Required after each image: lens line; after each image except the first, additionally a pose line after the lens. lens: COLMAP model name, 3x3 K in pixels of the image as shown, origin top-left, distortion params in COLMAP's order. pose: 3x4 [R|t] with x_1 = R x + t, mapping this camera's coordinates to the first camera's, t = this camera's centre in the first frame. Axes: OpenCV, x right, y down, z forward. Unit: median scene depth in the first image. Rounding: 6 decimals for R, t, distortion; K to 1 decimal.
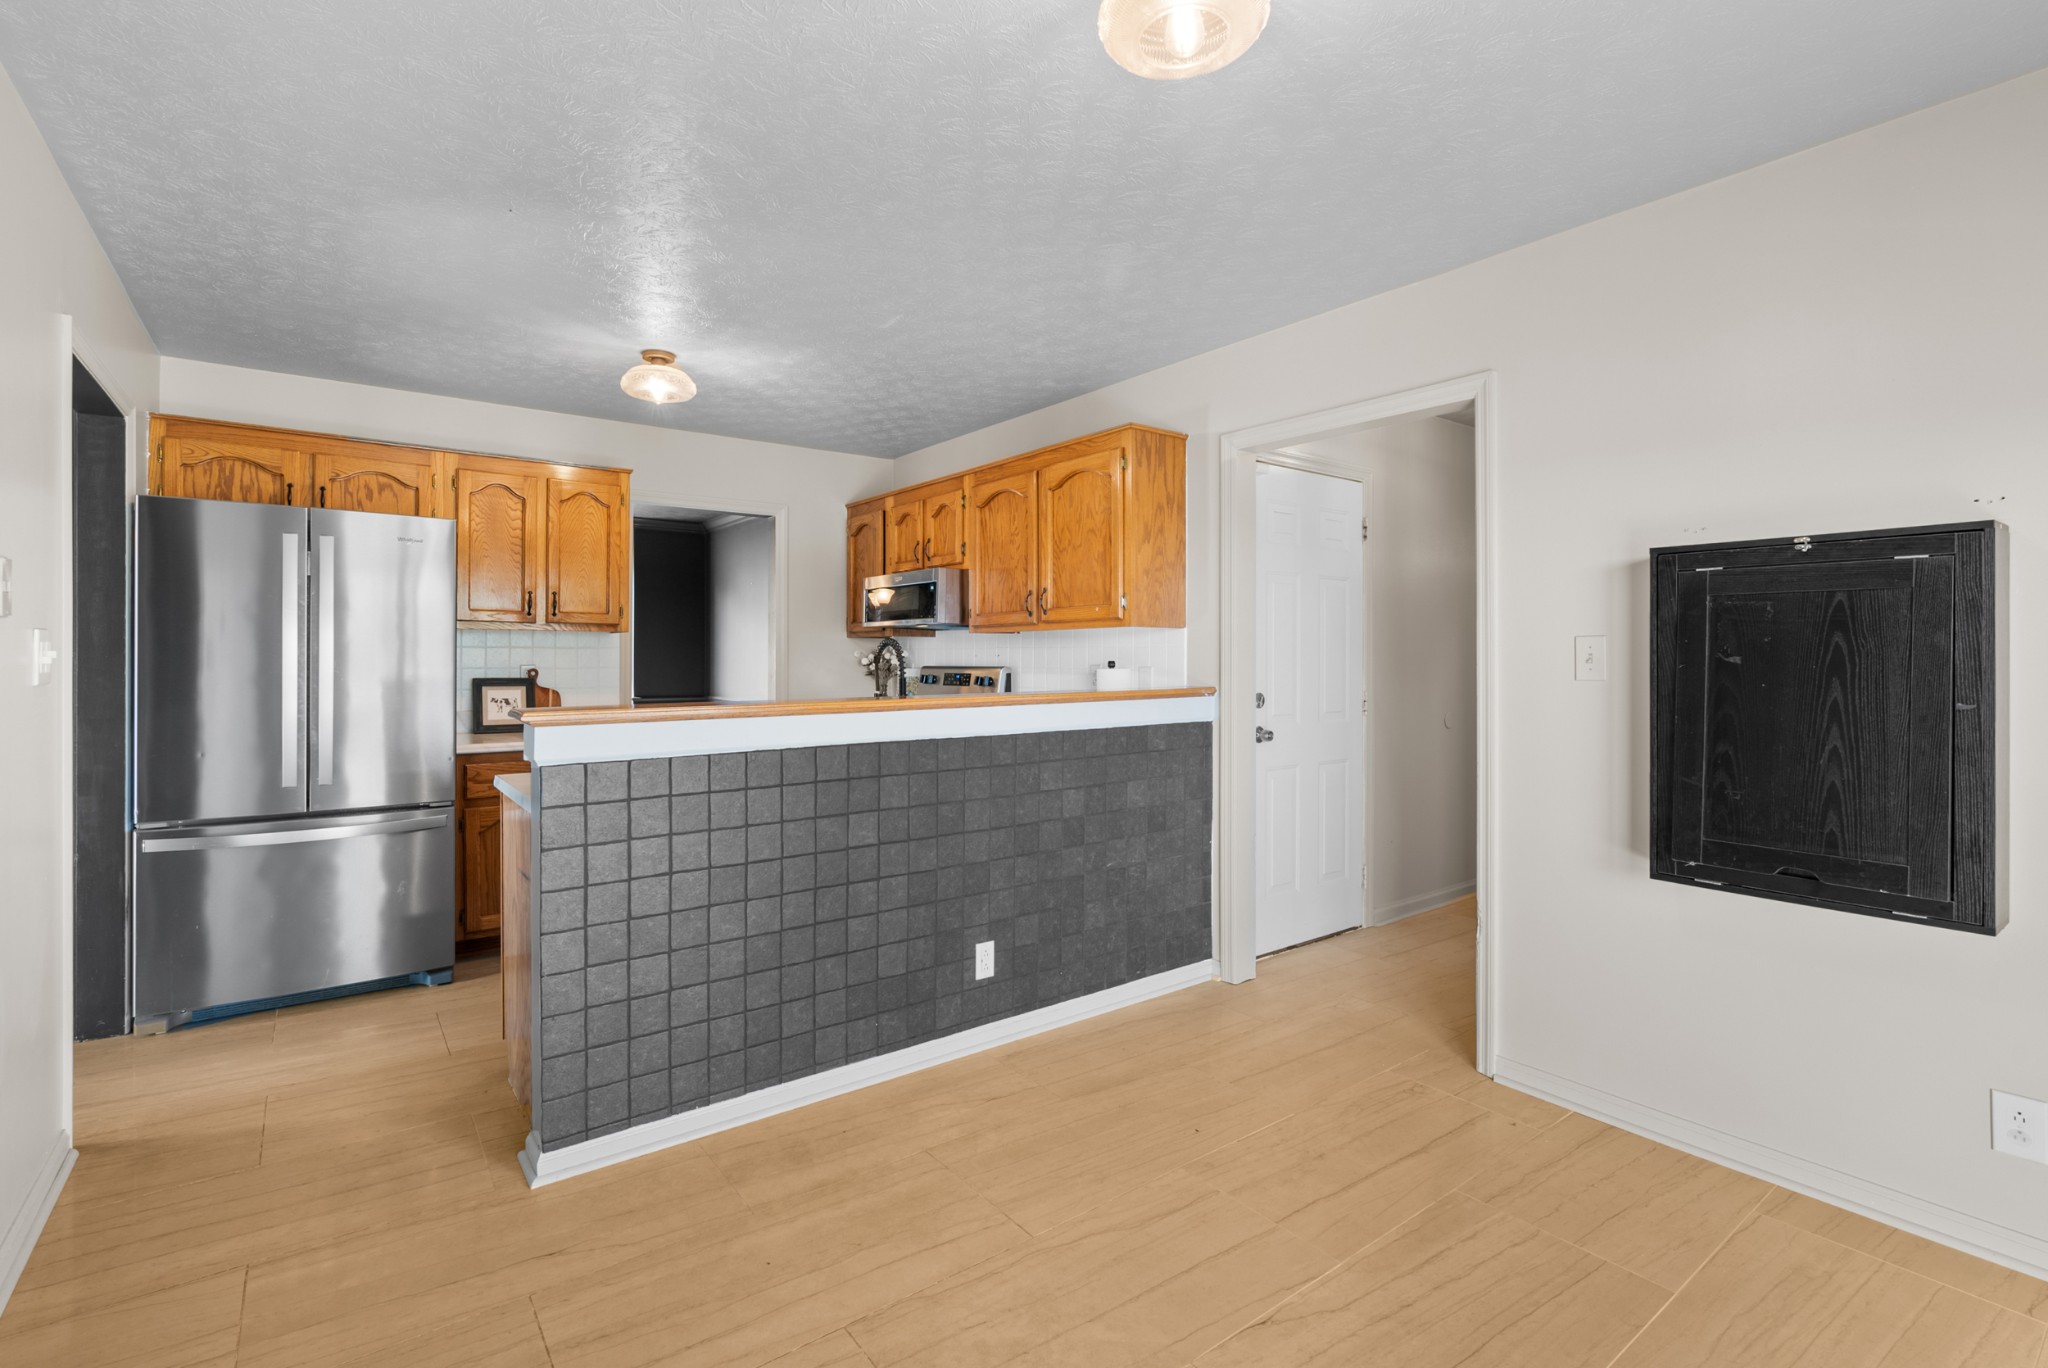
lens RADIAL K [[938.4, 0, 1017.9], [0, 938.4, 655.8], [0, 0, 1]] dist [-0.006503, -0.000004]
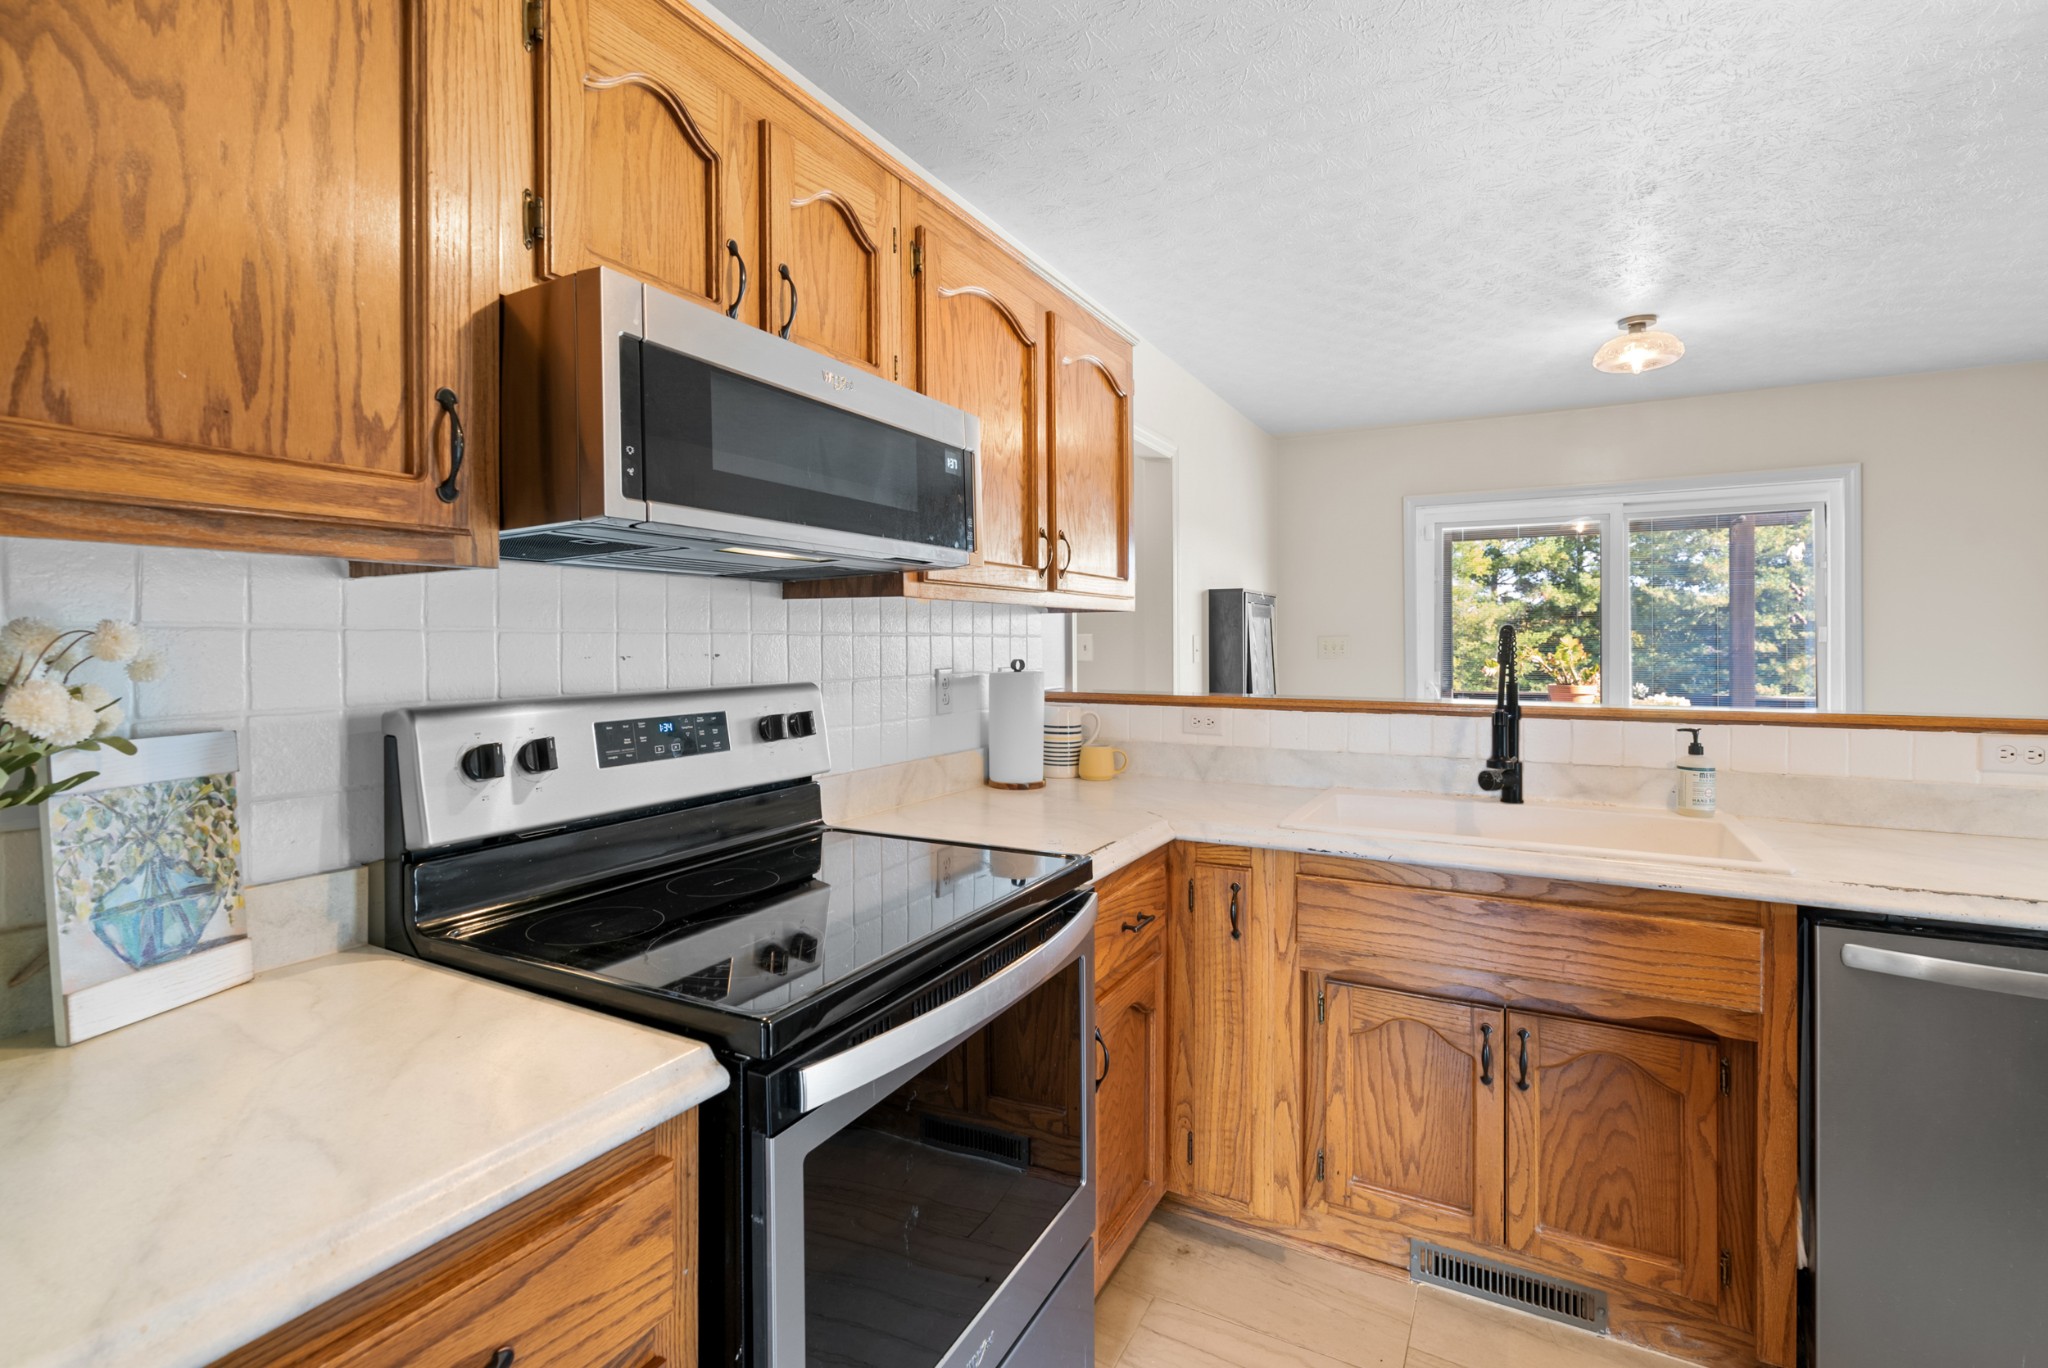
lens RADIAL K [[945.1, 0, 1018.5], [0, 945.1, 638.4], [0, 0, 1]] dist [-0.007268, 0.000037]
pose [[-0.414643, 0.004431, 0.909974, -0.427365], [0.000130, 0.999988, -0.004810, -0.005282], [-0.909984, -0.001876, -0.414638, 1.133389]]
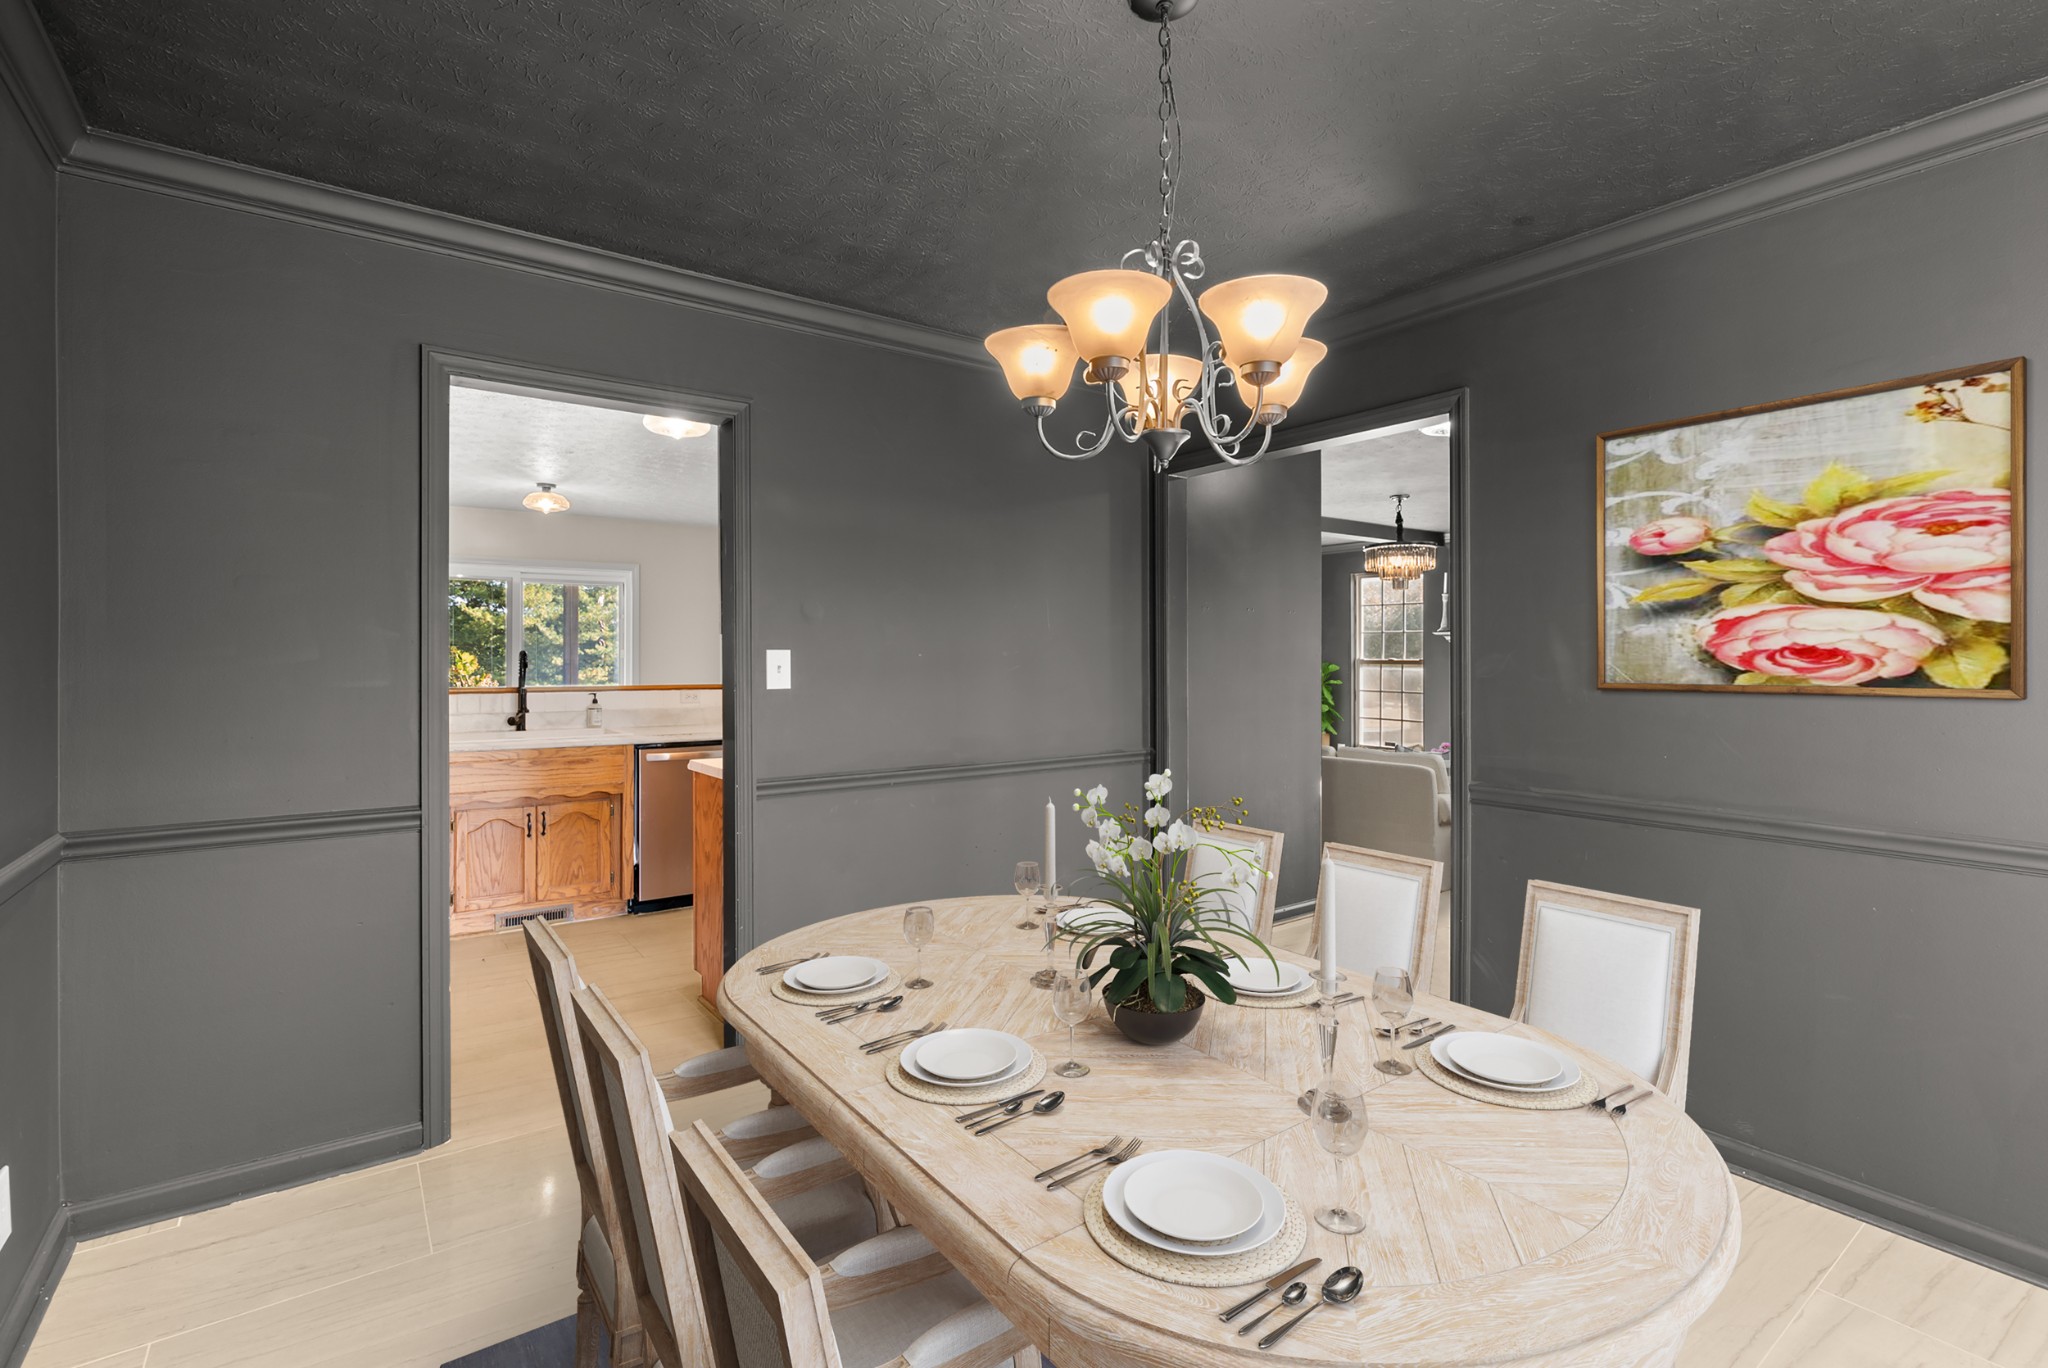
lens RADIAL K [[938.4, 0, 1017.9], [0, 938.4, 655.8], [0, 0, 1]] dist [-0.006503, -0.000004]
pose [[-0.999929, -0.000317, 0.011950, -0.670782], [-0.000342, 0.999998, -0.002125, -0.006318], [-0.011950, -0.002129, -0.999926, 1.766379]]
